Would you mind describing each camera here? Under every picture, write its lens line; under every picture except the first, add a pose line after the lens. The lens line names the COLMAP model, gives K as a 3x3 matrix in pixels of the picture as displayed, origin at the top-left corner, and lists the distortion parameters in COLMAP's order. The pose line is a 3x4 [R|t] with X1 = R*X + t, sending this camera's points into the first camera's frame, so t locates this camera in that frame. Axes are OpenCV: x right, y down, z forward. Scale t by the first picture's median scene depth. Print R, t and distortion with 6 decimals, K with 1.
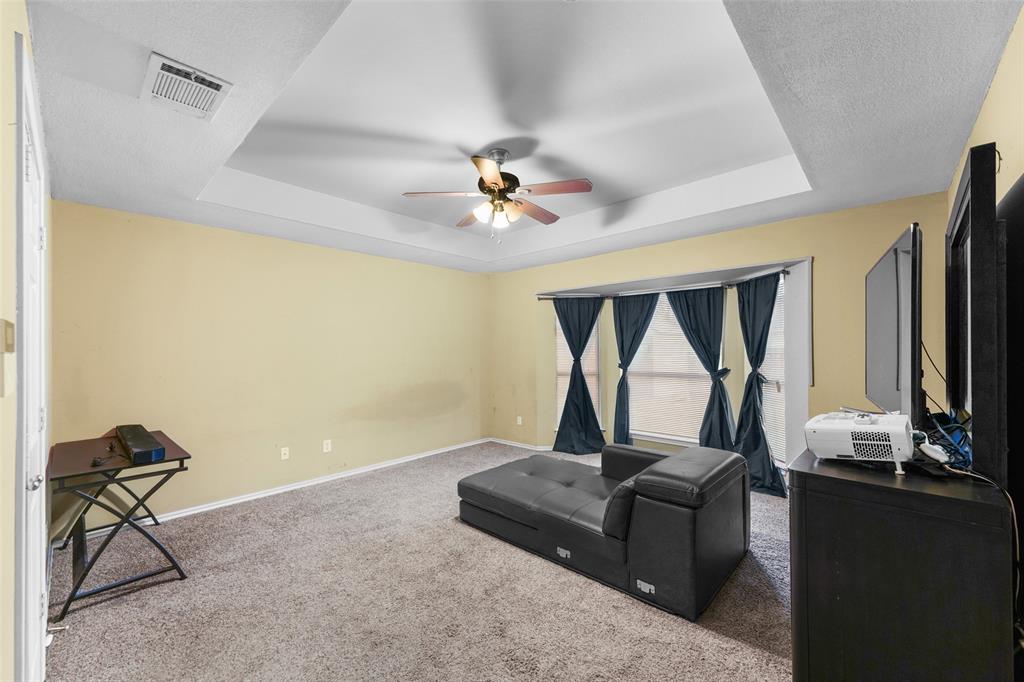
lens RADIAL K [[408.6, 0, 514.7], [0, 408.6, 350.2], [0, 0, 1]] dist [0.003445, -0.001499]
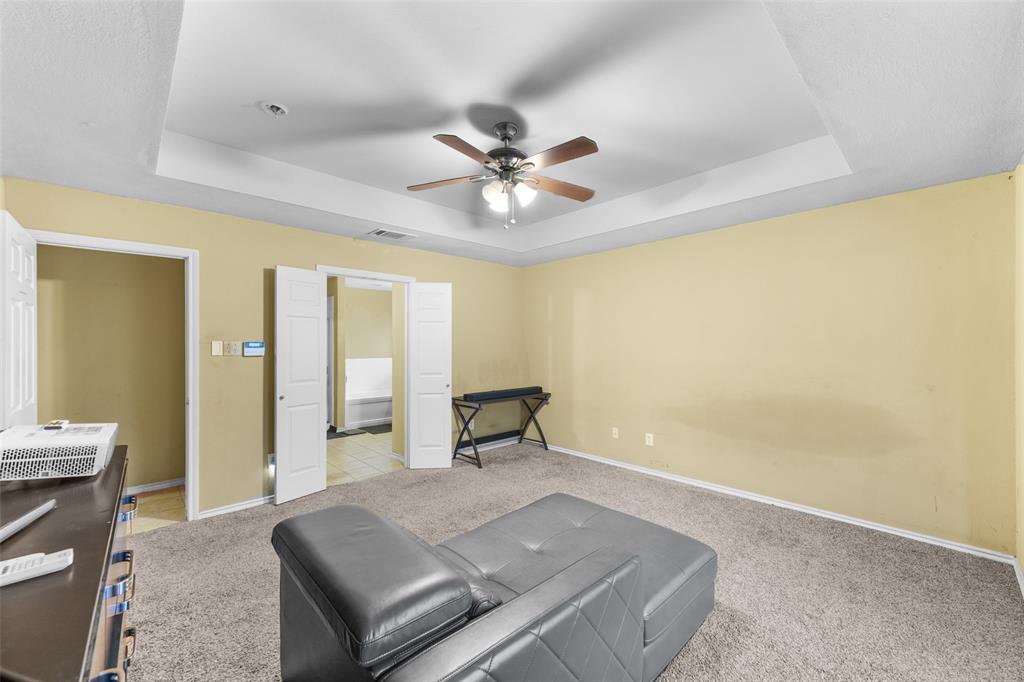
lens RADIAL K [[408.6, 0, 511.8], [0, 408.6, 341.8], [0, 0, 1]] dist [0.003445, -0.001499]
pose [[-0.111052, 0.001552, -0.993813, 0.592638], [0.002024, 0.999997, 0.001335, -0.011035], [0.993813, -0.001863, -0.111055, 0.776488]]
